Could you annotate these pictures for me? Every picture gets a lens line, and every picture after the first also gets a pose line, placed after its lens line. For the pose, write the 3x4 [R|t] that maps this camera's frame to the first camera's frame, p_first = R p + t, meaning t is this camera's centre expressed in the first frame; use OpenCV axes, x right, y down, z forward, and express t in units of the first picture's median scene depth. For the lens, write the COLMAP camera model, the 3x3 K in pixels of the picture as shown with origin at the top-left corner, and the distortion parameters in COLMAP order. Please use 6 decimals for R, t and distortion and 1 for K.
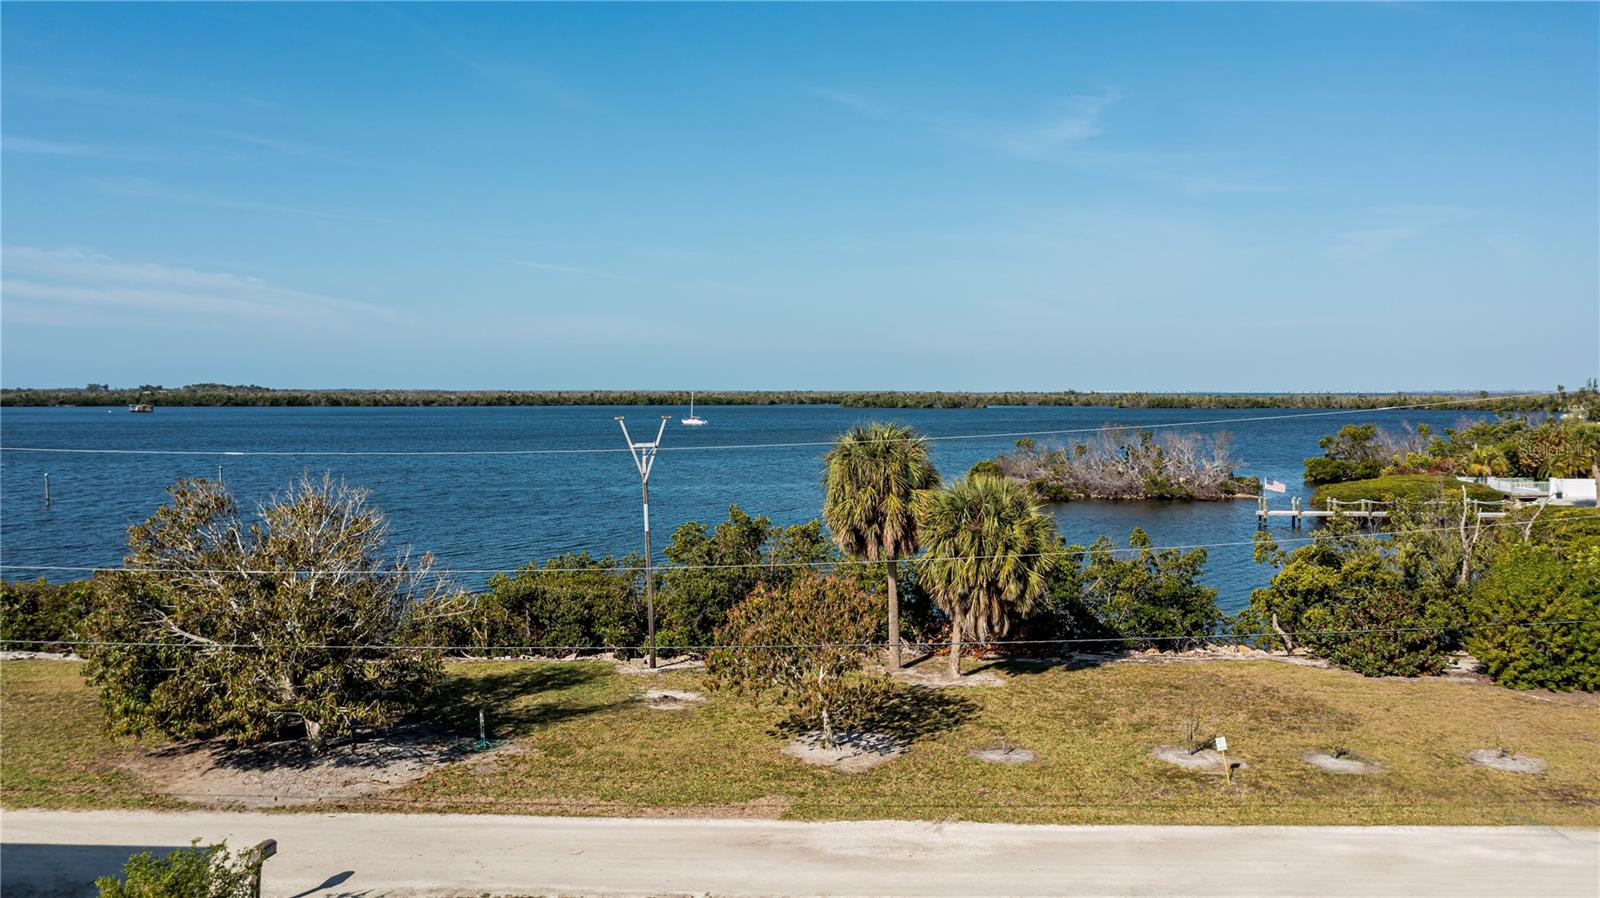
lens RADIAL K [[1252.4, 0, 795.6], [0, 1252.4, 437.7], [0, 0, 1]] dist [-0.007582, -0.001240]
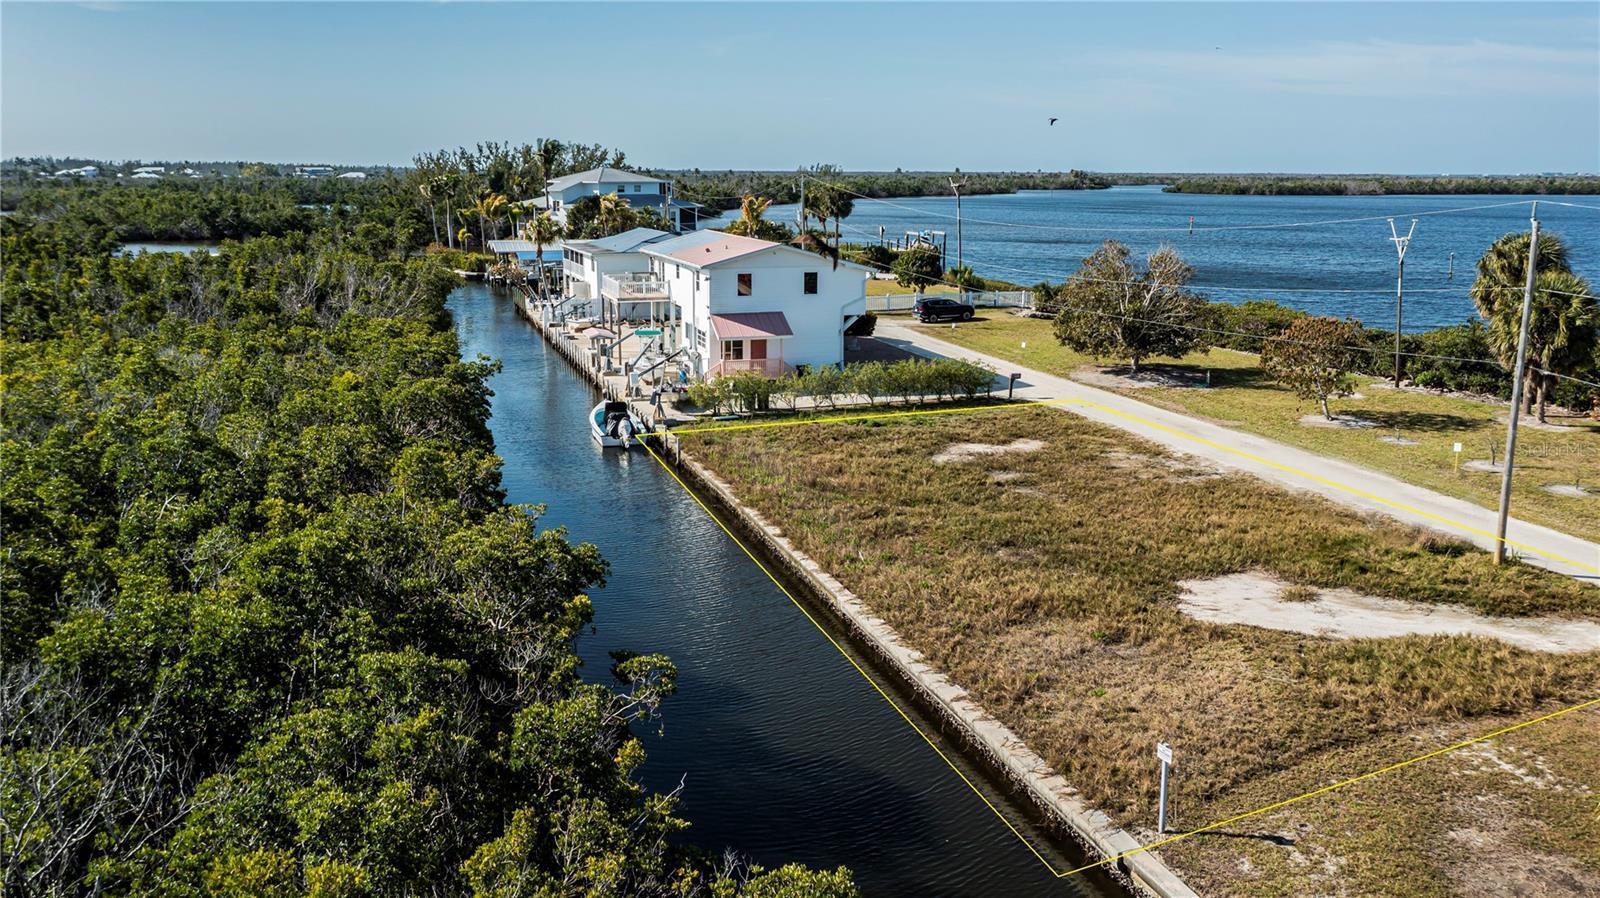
lens RADIAL K [[1252.4, 0, 795.6], [0, 1252.4, 437.7], [0, 0, 1]] dist [-0.007582, -0.001240]
pose [[0.341862, 0.194092, -0.919488, 1.094318], [-0.034616, 0.980376, 0.194075, -0.025172], [0.939113, -0.034518, 0.341871, -0.208274]]
